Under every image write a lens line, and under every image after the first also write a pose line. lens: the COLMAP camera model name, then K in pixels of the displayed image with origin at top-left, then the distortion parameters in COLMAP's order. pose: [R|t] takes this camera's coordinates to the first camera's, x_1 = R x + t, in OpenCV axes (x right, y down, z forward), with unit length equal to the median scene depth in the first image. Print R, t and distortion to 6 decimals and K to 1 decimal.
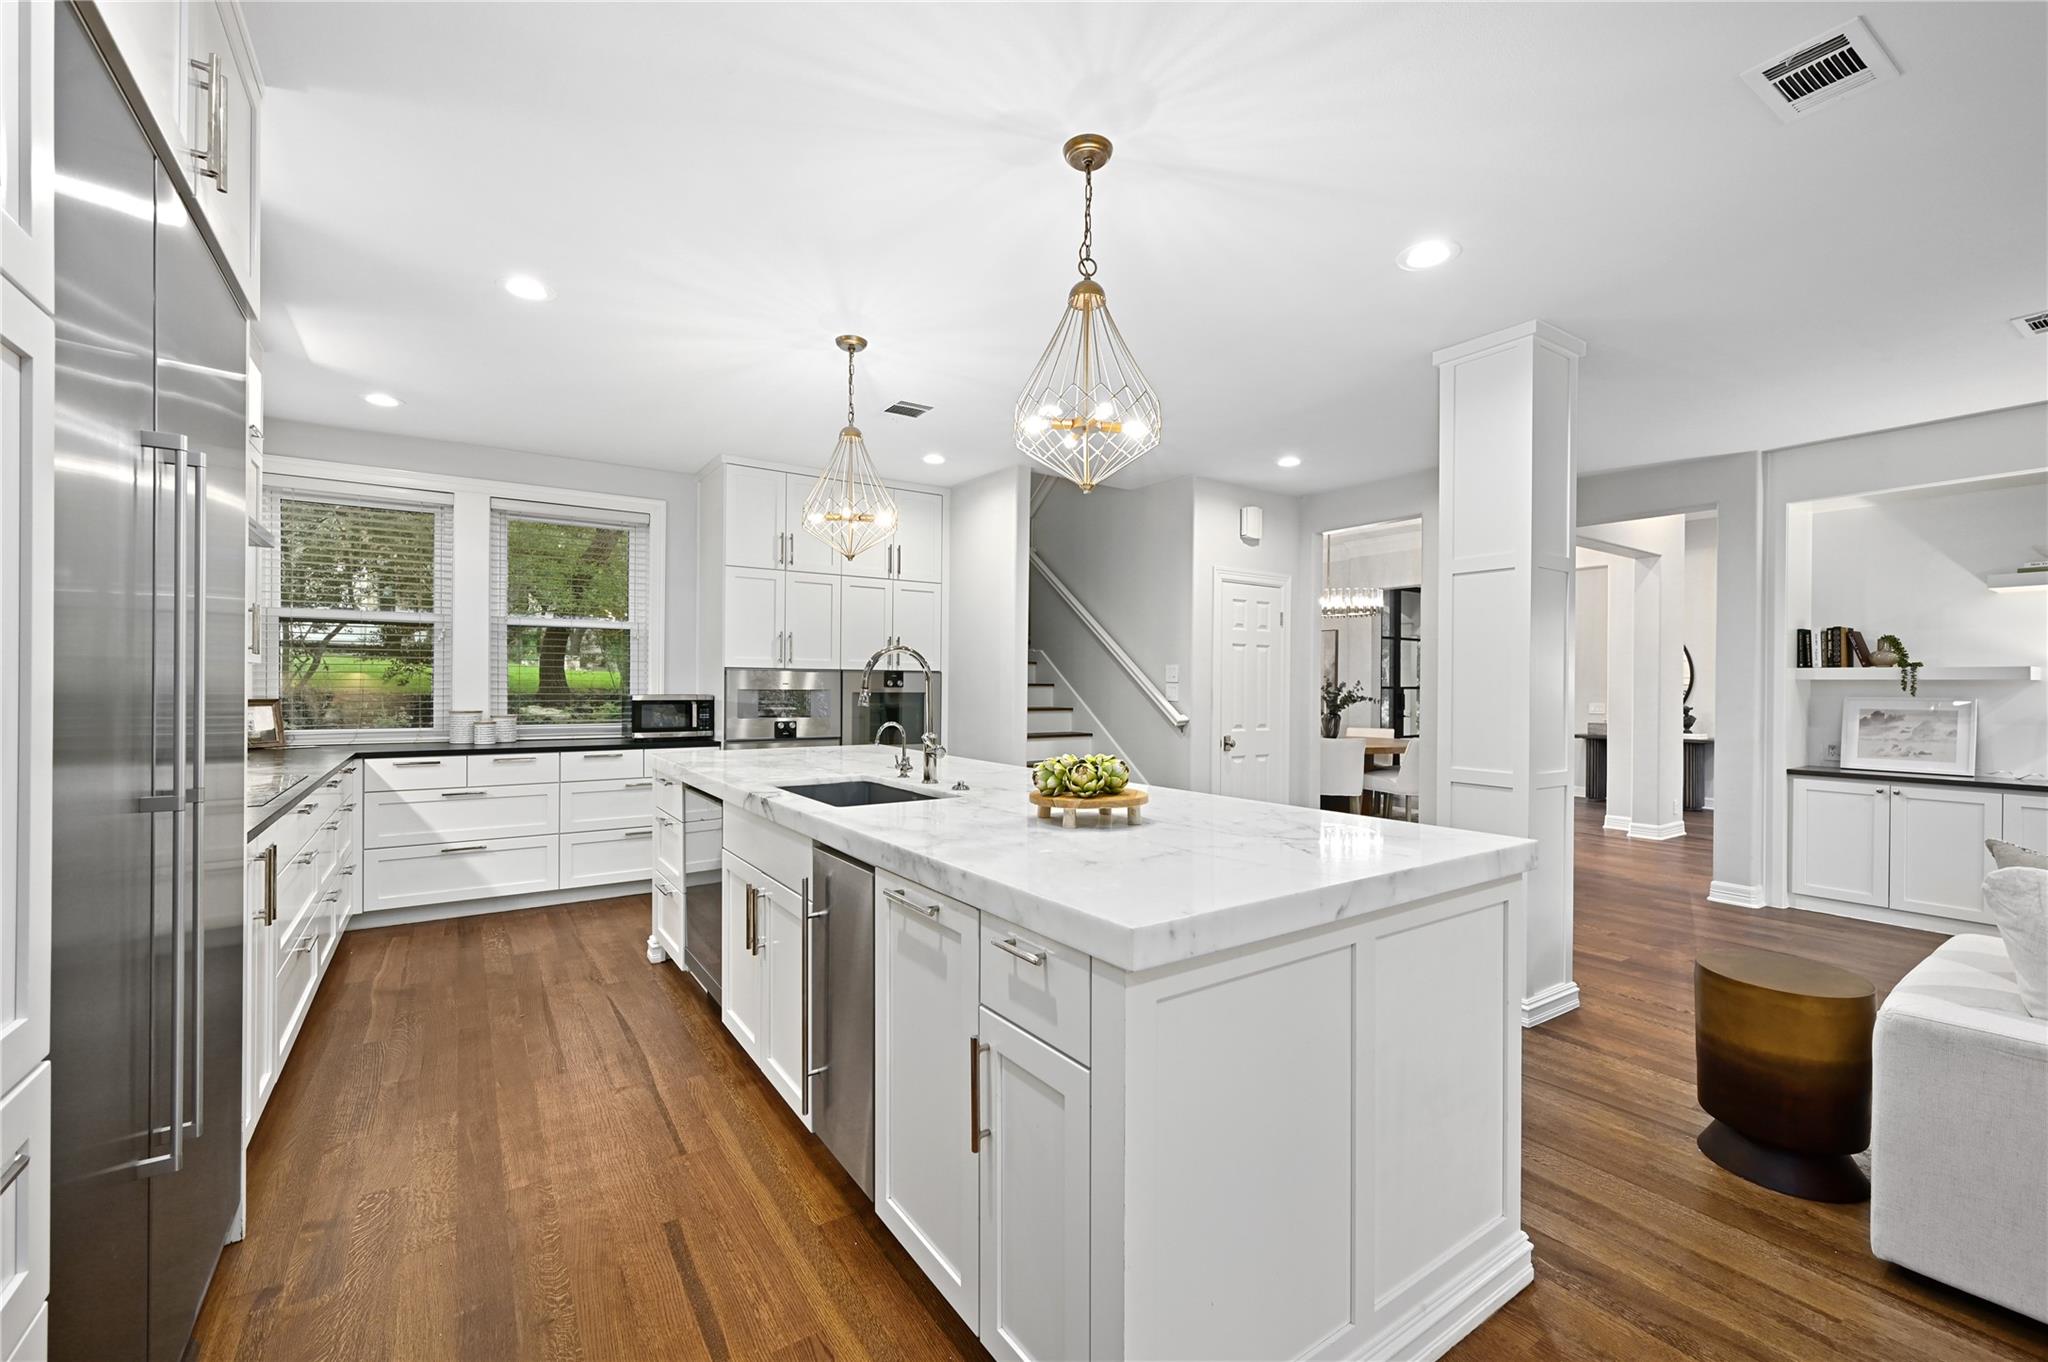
lens RADIAL K [[841.7, 0, 1028.2], [0, 841.7, 691.0], [0, 0, 1]] dist [-0.003338, -0.000129]
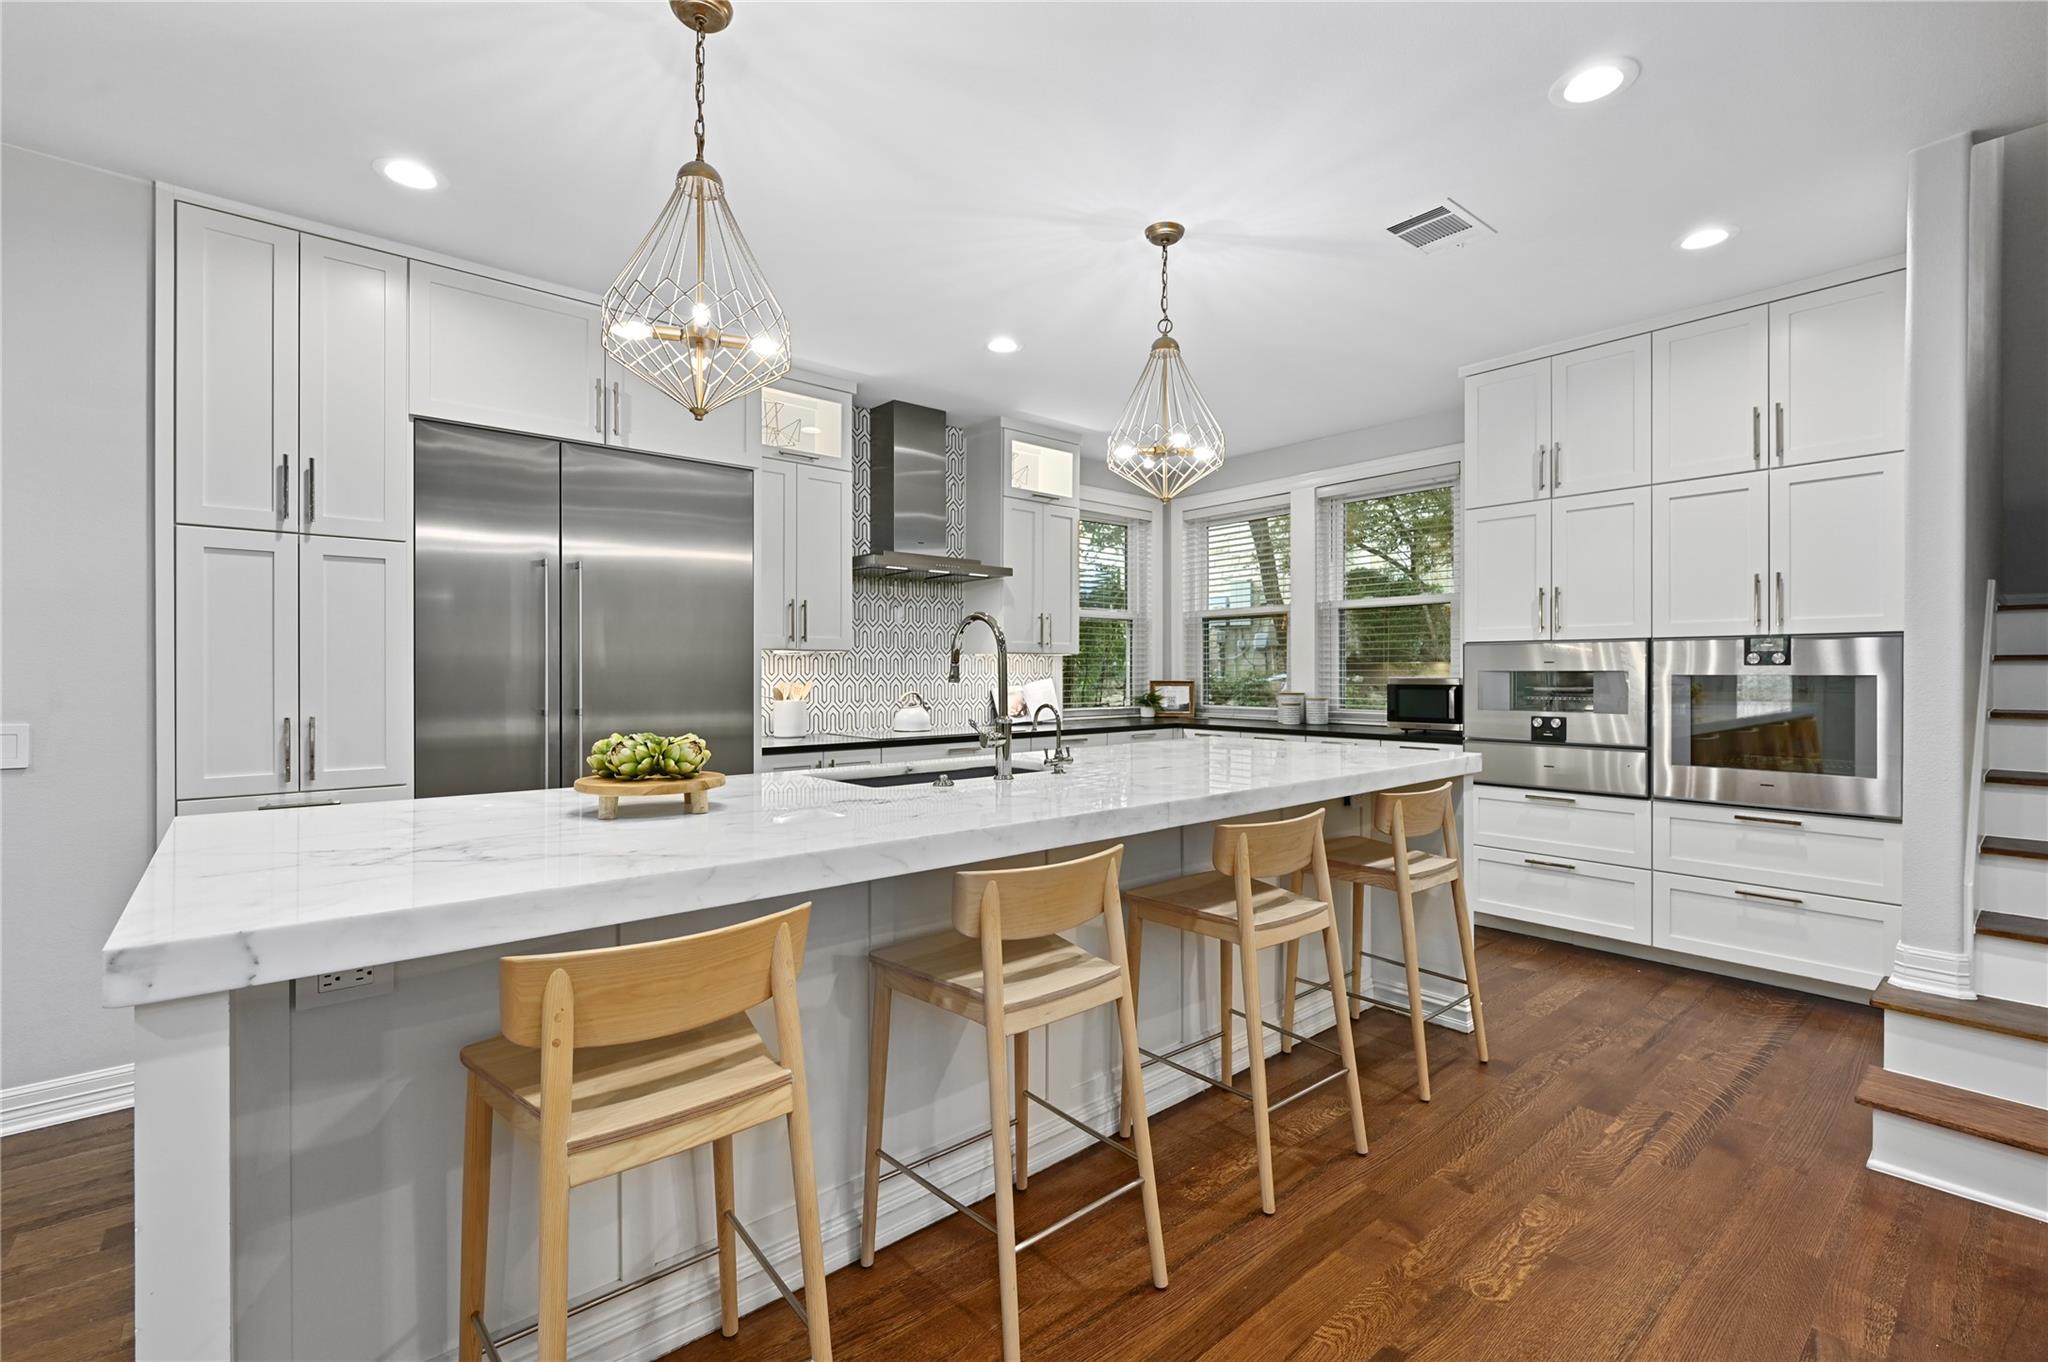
lens RADIAL K [[891.2, 0, 1028.7], [0, 891.2, 683.4], [0, 0, 1]] dist [0.000182, 0.000096]
pose [[0.098856, 0.006531, -0.995080, 0.402020], [-0.003592, 0.999974, 0.006206, 0.005423], [0.995095, 0.002961, 0.098877, 0.512630]]
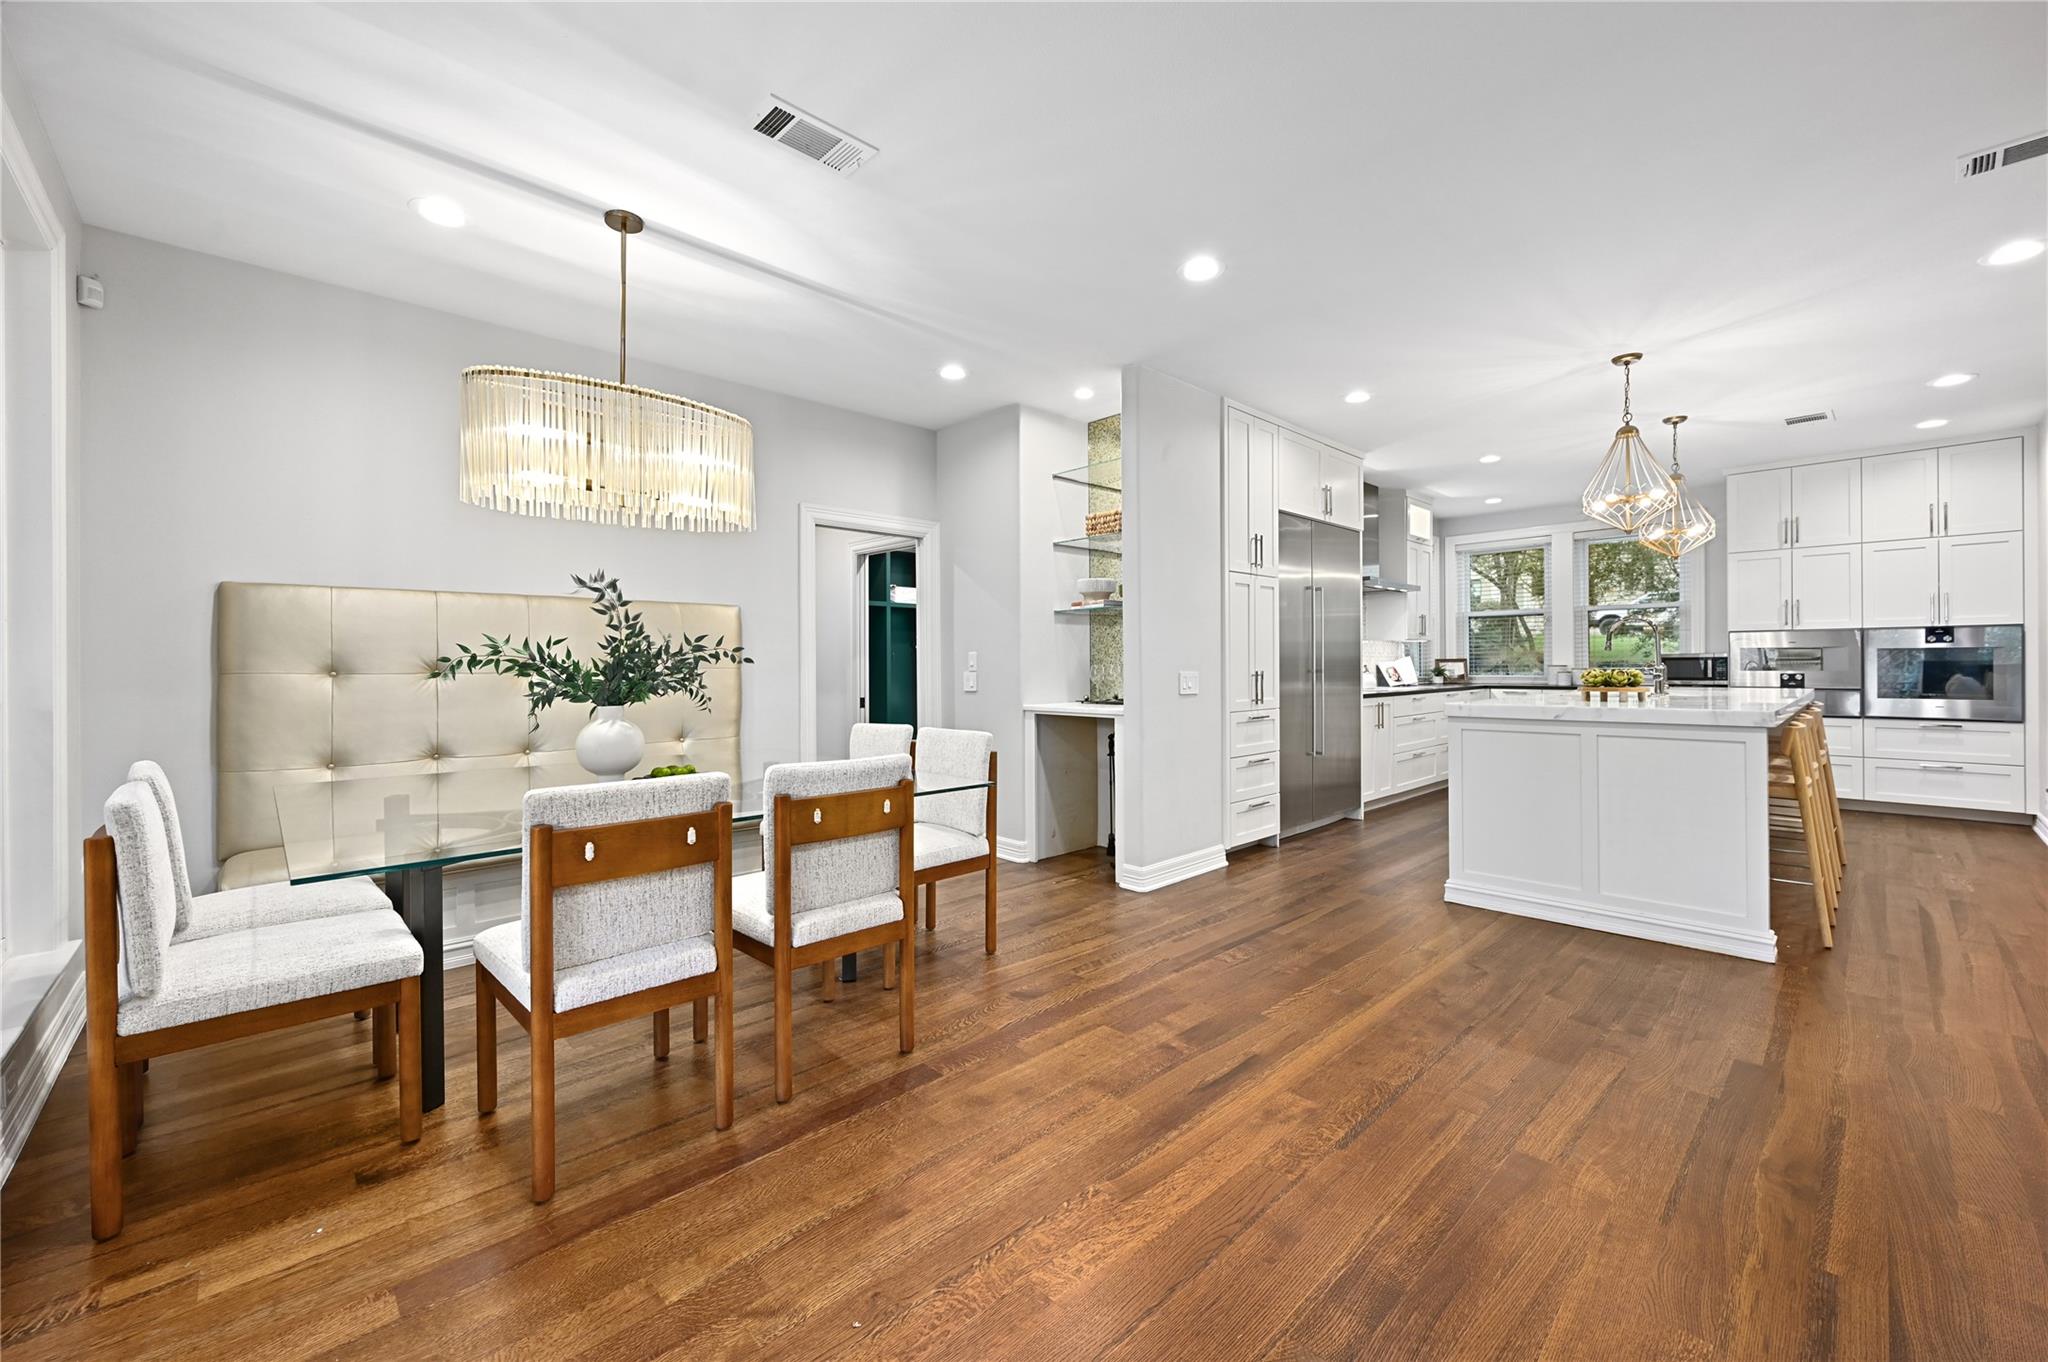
lens RADIAL K [[814.4, 0, 1023.1], [0, 814.4, 669.4], [0, 0, 1]] dist [0.001097, 0.000215]
pose [[0.155478, -0.001277, -0.987839, 0.704696], [0.001804, 0.999998, -0.001009, 0.029692], [0.987838, -0.001625, 0.155480, -0.273459]]
